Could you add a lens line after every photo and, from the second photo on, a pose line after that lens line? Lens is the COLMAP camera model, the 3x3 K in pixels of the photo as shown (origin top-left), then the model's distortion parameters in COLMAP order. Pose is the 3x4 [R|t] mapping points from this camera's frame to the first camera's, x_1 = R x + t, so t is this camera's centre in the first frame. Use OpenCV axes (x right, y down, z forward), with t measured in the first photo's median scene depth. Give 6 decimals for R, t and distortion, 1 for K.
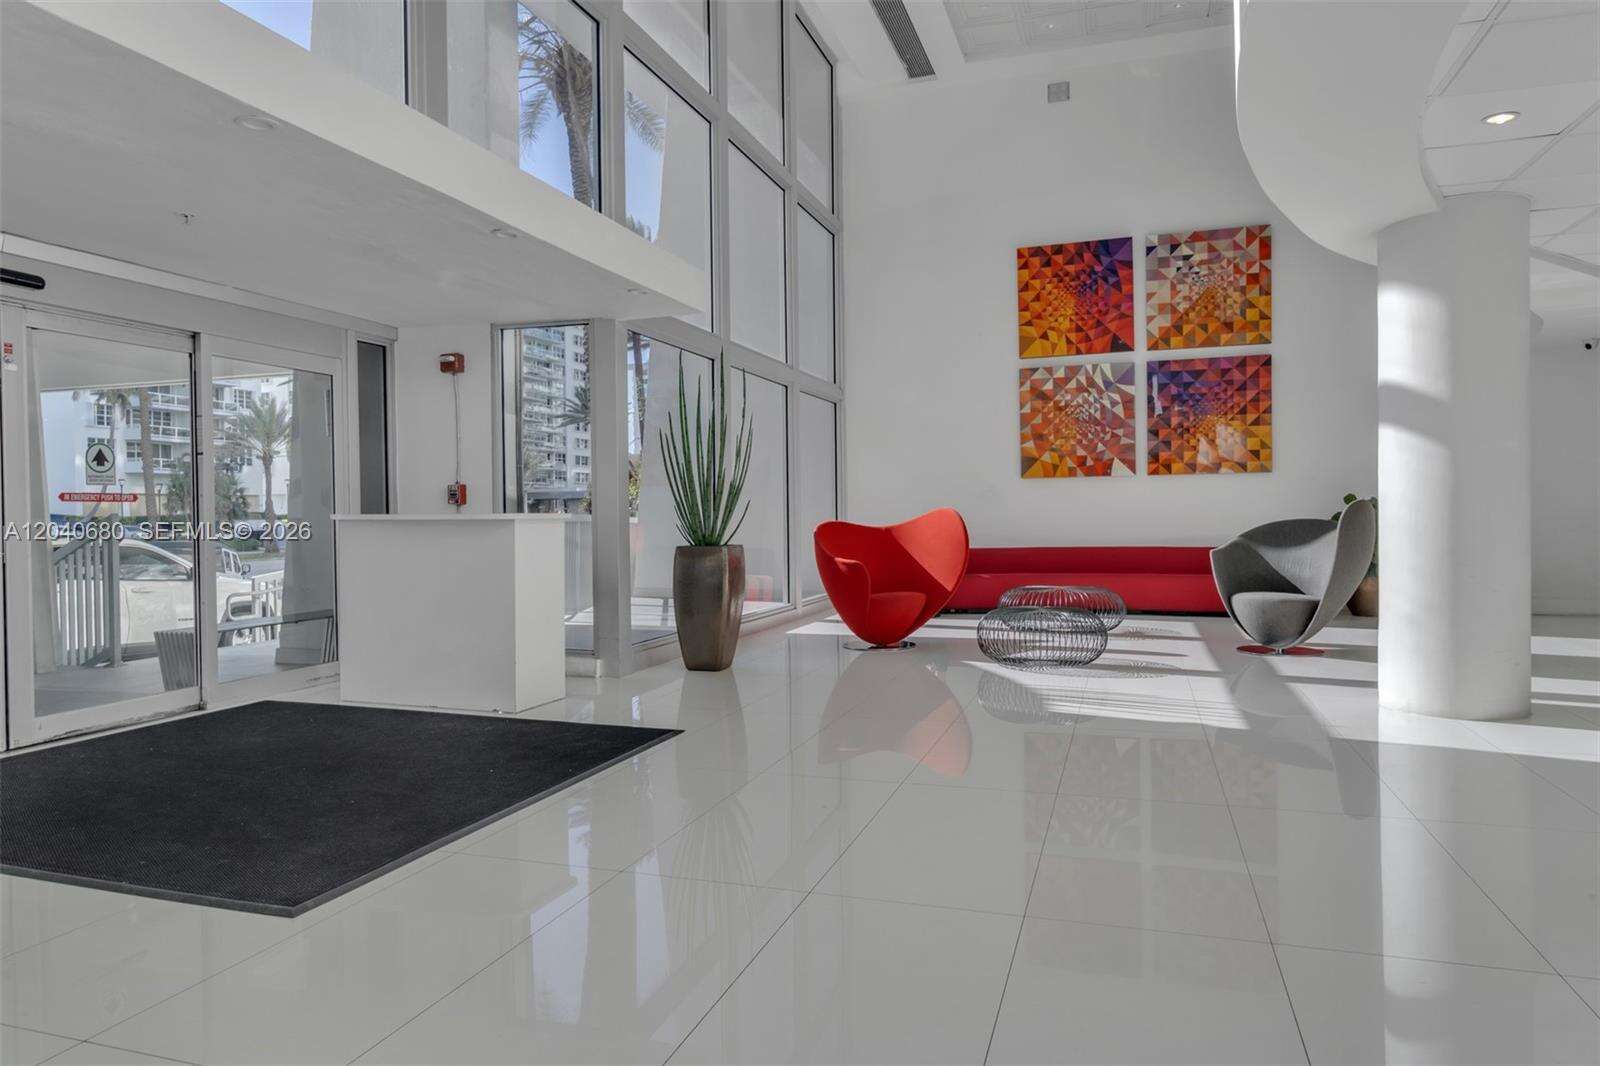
lens RADIAL K [[992.2, 0, 800.0], [0, 992.2, 533.0], [0, 0, 1]] dist [-0.005100, -0.000060]
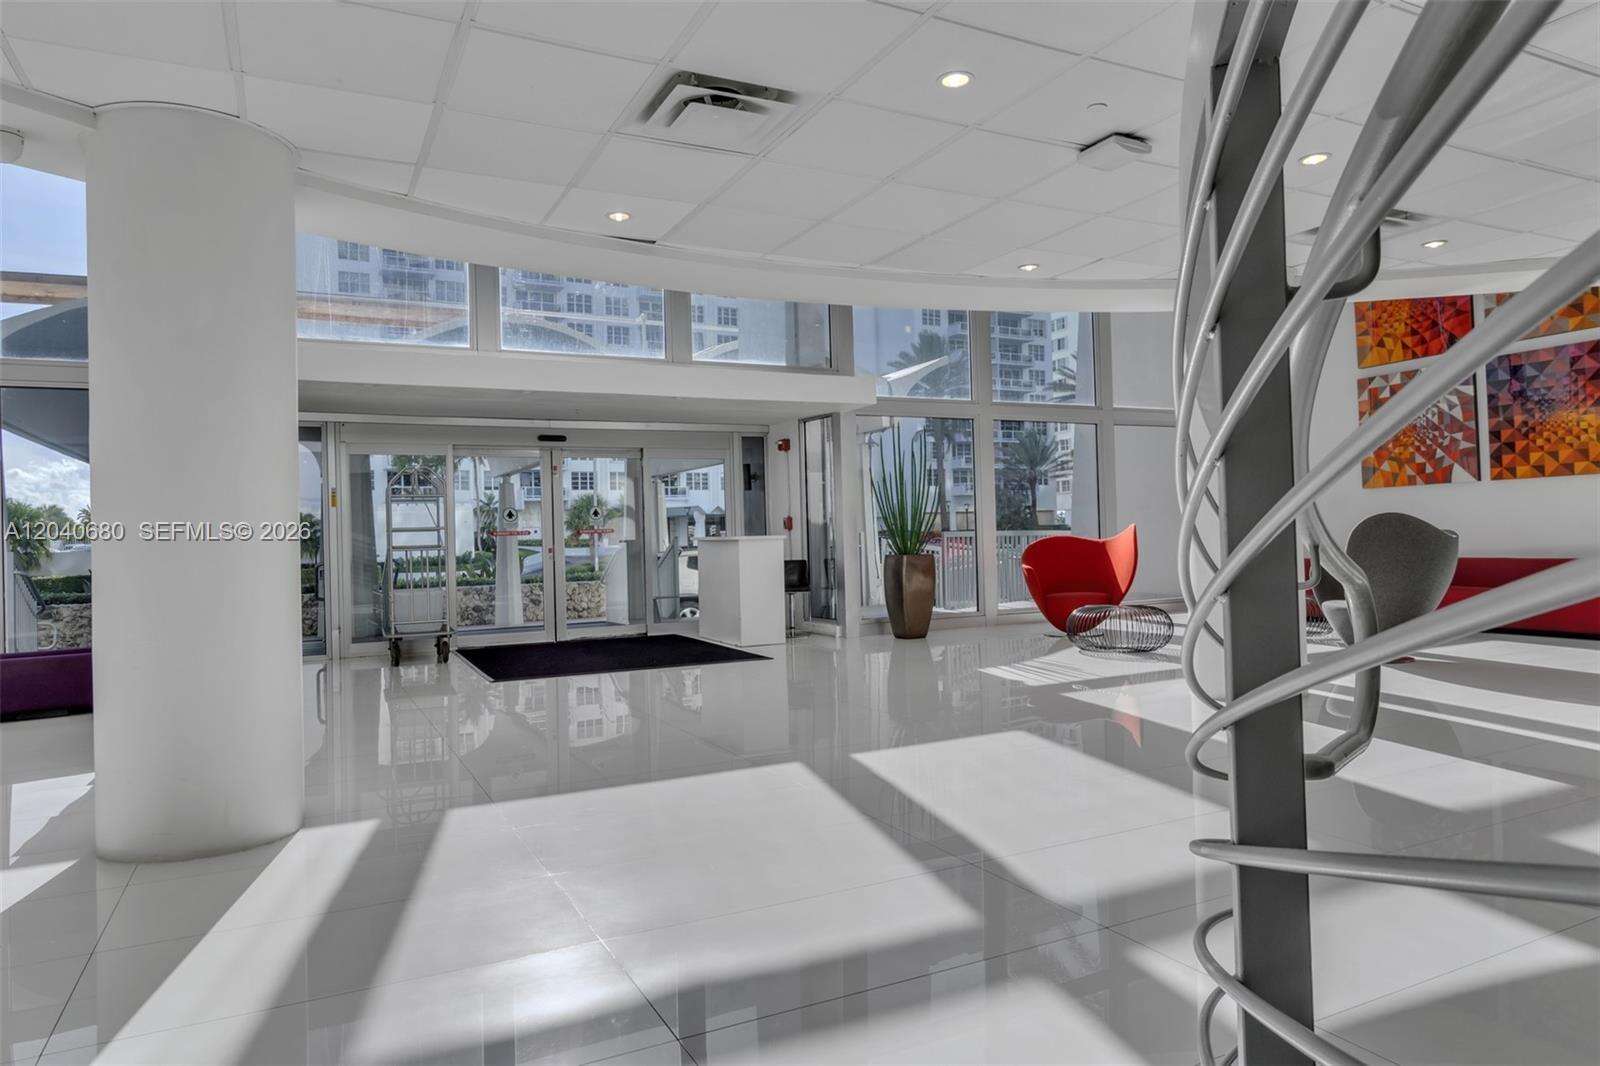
lens RADIAL K [[992.2, 0, 800.0], [0, 992.2, 533.0], [0, 0, 1]] dist [-0.005100, -0.000060]
pose [[0.710522, -0.011779, -0.703576, 0.535989], [0.005131, 0.999920, -0.011558, -0.002089], [0.703656, 0.004602, 0.710526, -0.105904]]
